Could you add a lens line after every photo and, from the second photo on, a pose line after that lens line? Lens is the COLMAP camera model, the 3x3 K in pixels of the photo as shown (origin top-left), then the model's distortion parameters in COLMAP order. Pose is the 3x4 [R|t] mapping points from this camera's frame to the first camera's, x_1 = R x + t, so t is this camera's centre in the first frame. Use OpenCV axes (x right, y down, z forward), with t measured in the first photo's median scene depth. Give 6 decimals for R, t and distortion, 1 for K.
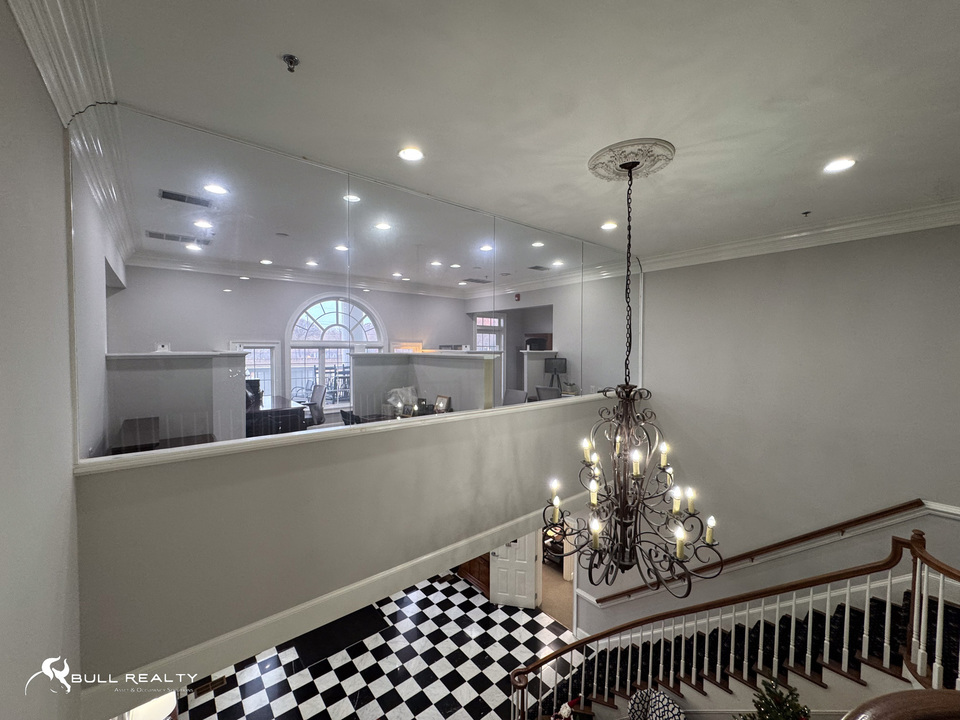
lens RADIAL K [[385.8, 0, 480.7], [0, 385.8, 360.7], [0, 0, 1]] dist [-0.004957, 0.001342]
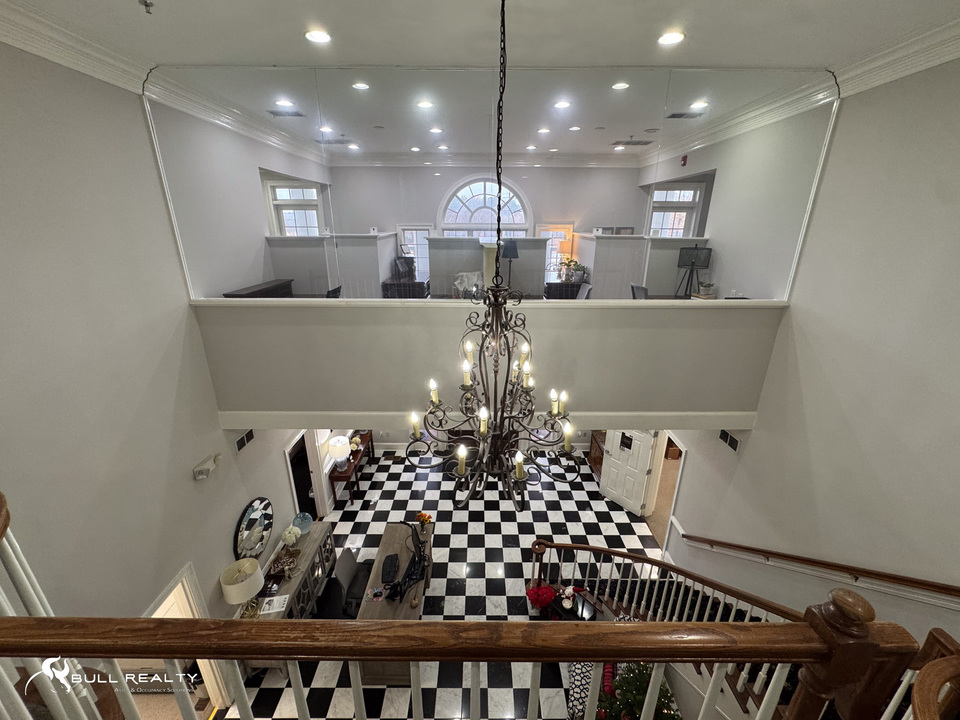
lens RADIAL K [[385.8, 0, 480.0], [0, 385.8, 360.0], [0, 0, 1]] dist [-0.004957, 0.001342]
pose [[0.771466, 0.210894, -0.600303, 0.339696], [-0.023736, 0.952354, 0.304070, -0.014999], [0.635828, -0.220331, 0.739714, 0.120009]]
